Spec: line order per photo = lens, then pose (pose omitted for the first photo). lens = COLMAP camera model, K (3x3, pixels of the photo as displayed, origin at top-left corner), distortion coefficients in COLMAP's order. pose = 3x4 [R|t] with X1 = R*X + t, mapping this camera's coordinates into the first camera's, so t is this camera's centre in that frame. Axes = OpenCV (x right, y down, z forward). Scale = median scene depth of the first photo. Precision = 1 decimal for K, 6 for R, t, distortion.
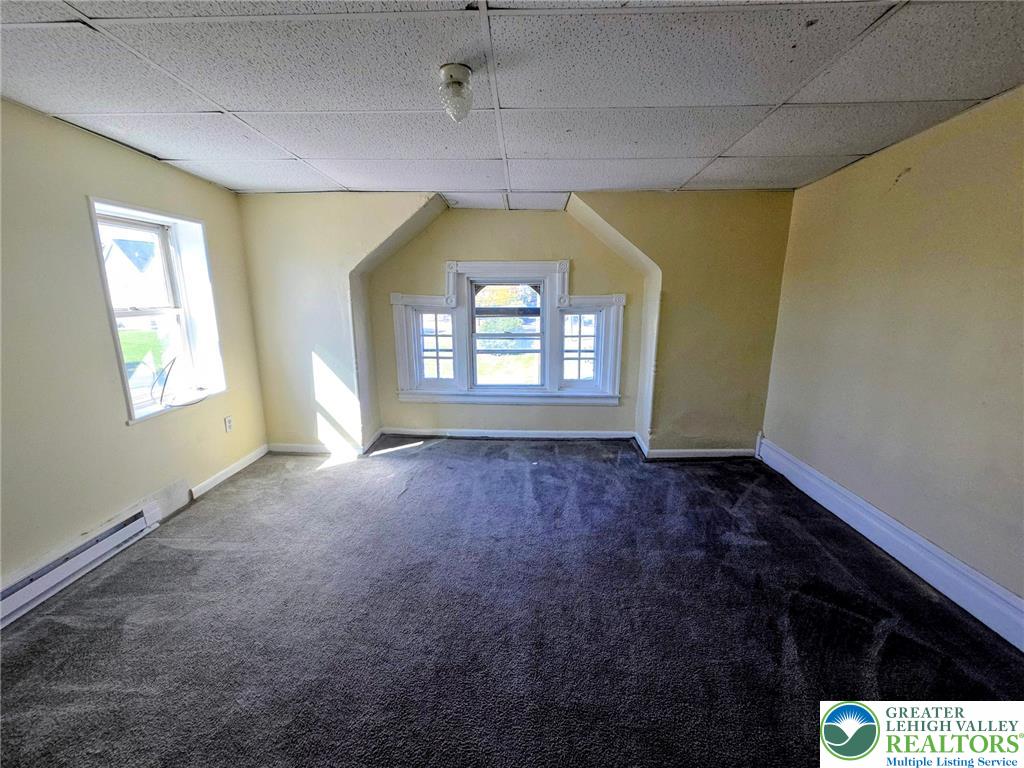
lens RADIAL K [[419.1, 0, 511.6], [0, 419.1, 381.2], [0, 0, 1]] dist [0.002211, -0.001639]
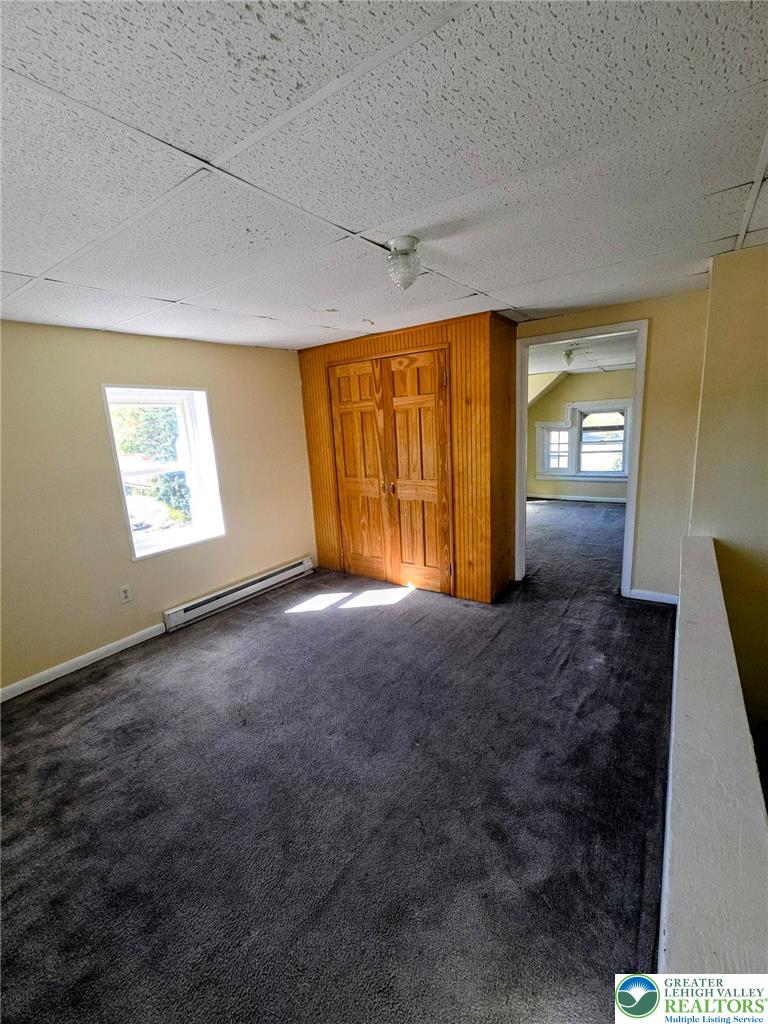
lens RADIAL K [[419.1, 0, 389.2], [0, 419.1, 511.9], [0, 0, 1]] dist [0.002211, -0.001639]
pose [[0.831642, 0.061602, -0.551884, 0.235995], [-0.056403, 0.998059, 0.026411, 0.184421], [0.552440, 0.009163, 0.833503, -0.942482]]
